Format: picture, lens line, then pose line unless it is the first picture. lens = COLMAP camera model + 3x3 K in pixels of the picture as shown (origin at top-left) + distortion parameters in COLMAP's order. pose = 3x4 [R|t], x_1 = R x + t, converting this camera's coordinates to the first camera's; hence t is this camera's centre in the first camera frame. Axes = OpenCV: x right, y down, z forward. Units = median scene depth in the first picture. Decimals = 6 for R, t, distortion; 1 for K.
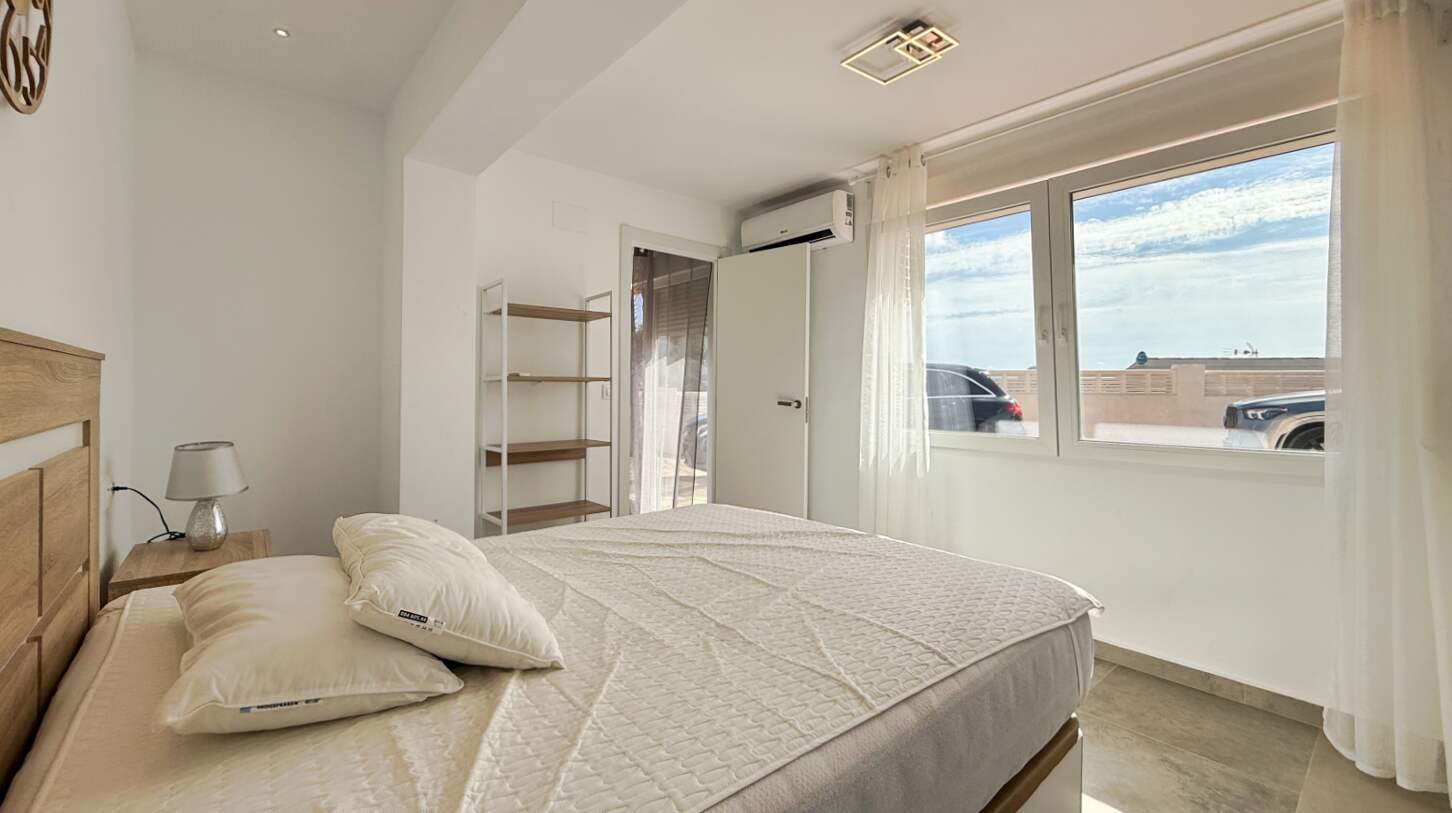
lens RADIAL K [[594.2, 0, 726.0], [0, 594.2, 406.5], [0, 0, 1]] dist [0.000261, 0.000032]
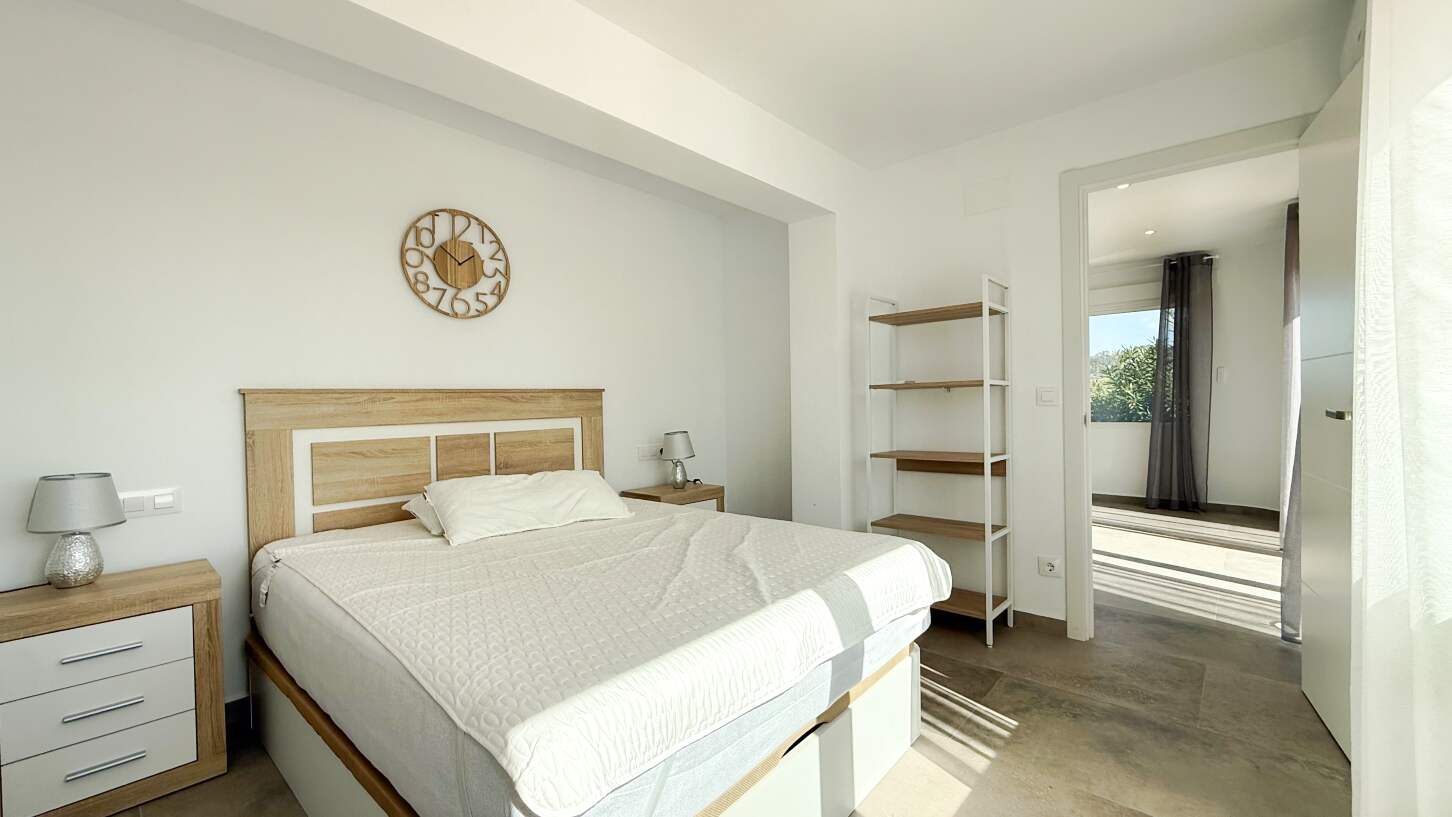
lens RADIAL K [[594.2, 0, 726.0], [0, 594.2, 408.5], [0, 0, 1]] dist [0.000261, 0.000032]
pose [[0.110444, 0.004155, -0.993874, 0.640703], [-0.005175, 0.999980, 0.003606, -0.011381], [0.993869, 0.004745, 0.110464, 0.599774]]
